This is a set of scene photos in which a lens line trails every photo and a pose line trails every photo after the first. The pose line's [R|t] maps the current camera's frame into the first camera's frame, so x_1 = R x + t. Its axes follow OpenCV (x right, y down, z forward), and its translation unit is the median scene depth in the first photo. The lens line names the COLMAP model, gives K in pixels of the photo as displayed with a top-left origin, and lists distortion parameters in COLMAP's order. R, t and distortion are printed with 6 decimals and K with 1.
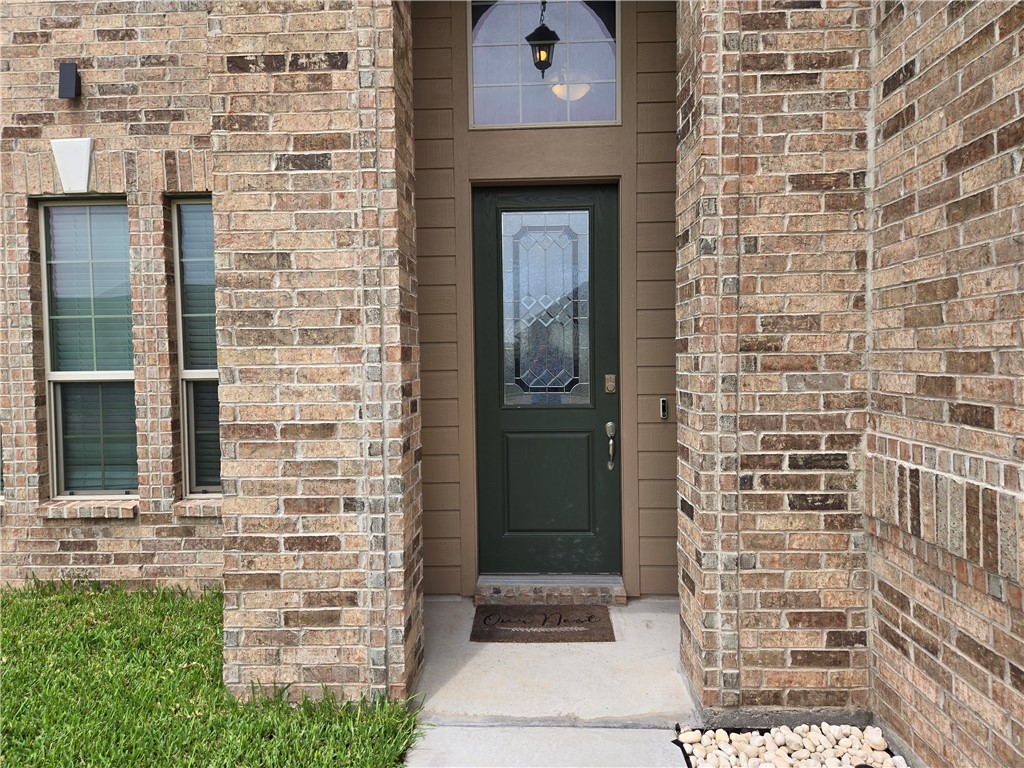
lens RADIAL K [[681.3, 0, 512.6], [0, 681.3, 385.8], [0, 0, 1]] dist [0.050315, -0.008980]
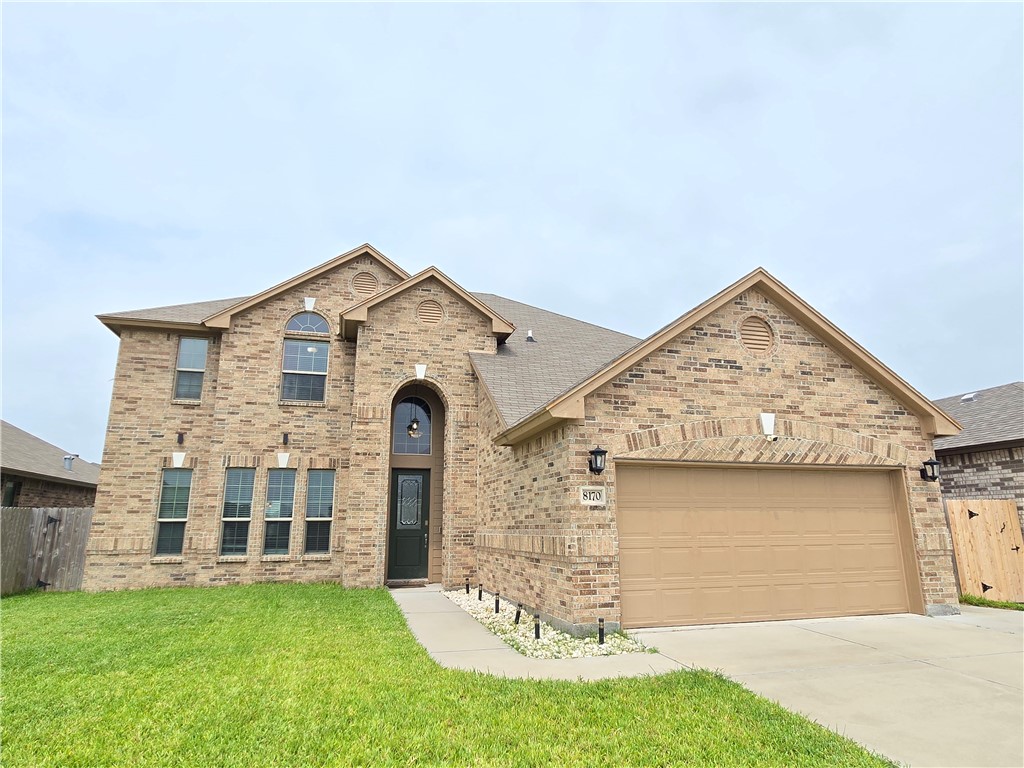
lens RADIAL K [[550.3, 0, 506.3], [0, 550.3, 391.6], [0, 0, 1]] dist [0.001811, -0.000972]
pose [[0.950980, 0.081769, 0.298246, -0.408521], [0.003939, 0.961129, -0.276072, 0.142483], [-0.309227, 0.263714, 0.913692, -2.121890]]
